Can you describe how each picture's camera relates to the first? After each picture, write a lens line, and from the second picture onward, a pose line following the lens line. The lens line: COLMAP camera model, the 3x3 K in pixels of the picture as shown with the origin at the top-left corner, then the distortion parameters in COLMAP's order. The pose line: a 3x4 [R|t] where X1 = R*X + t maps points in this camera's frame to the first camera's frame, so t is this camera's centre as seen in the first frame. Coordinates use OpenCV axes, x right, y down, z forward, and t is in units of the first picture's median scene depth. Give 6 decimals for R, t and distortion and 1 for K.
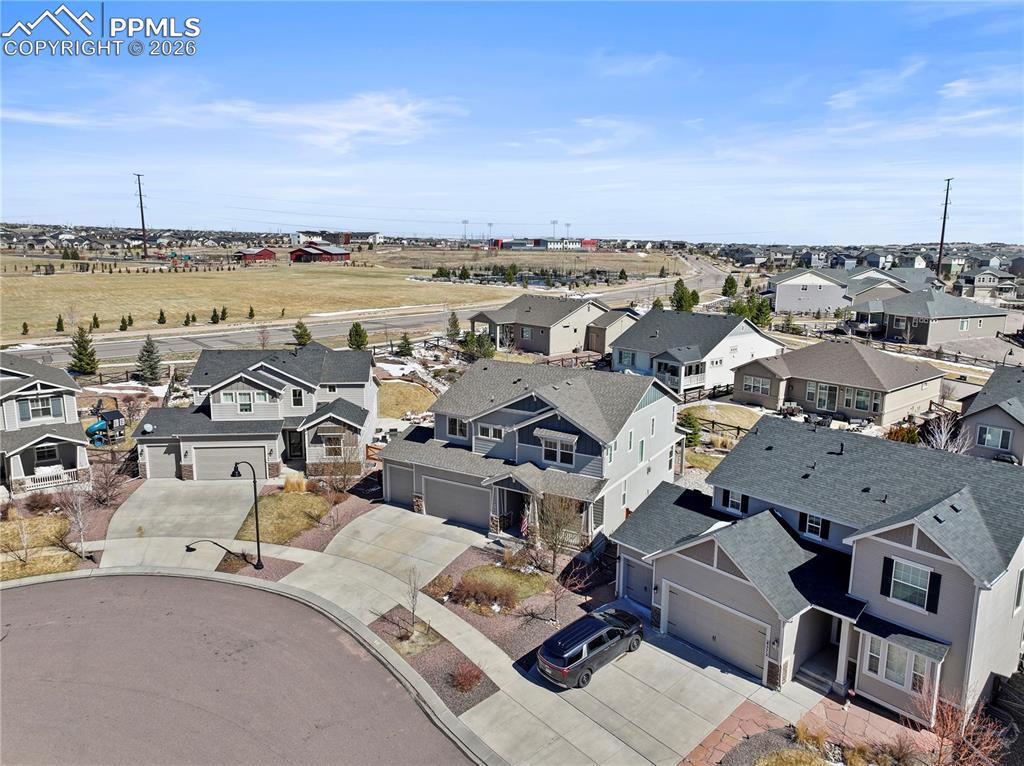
lens RADIAL K [[718.7, 0, 512.0], [0, 718.7, 383.0], [0, 0, 1]] dist [0.014957, -0.000459]
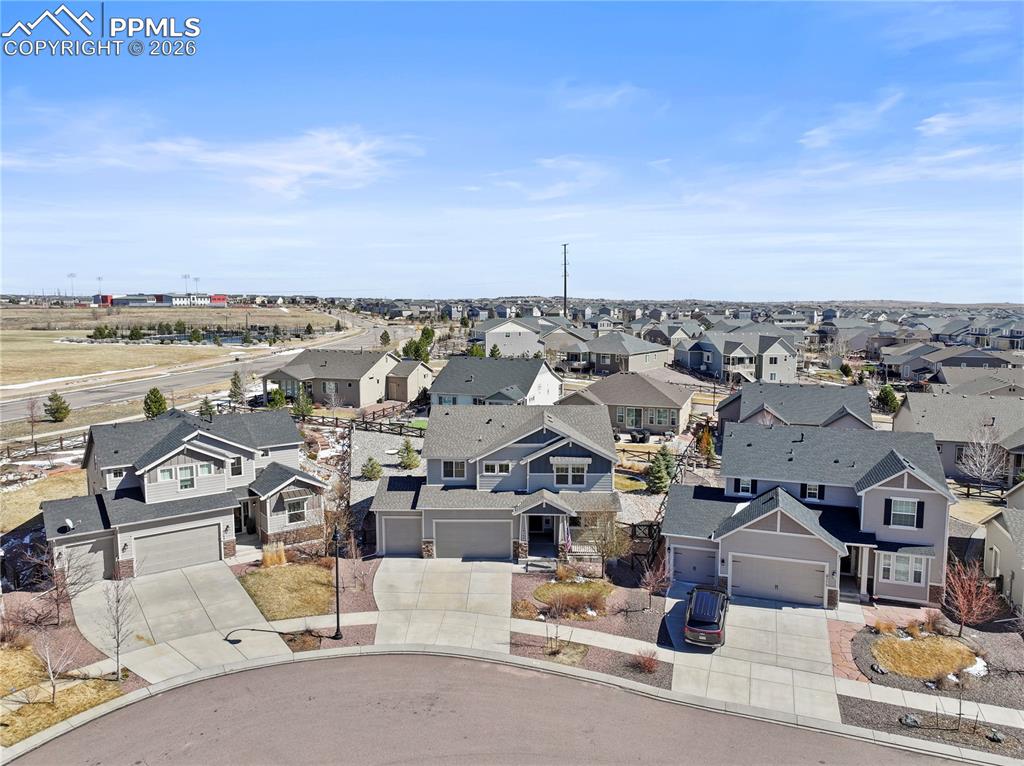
lens RADIAL K [[718.7, 0, 512.0], [0, 718.7, 383.0], [0, 0, 1]] dist [0.014957, -0.000459]
pose [[0.864085, -0.067846, 0.498753, -0.517112], [0.104746, 0.993419, -0.046334, -0.006315], [-0.492327, 0.092279, 0.865505, 0.034782]]
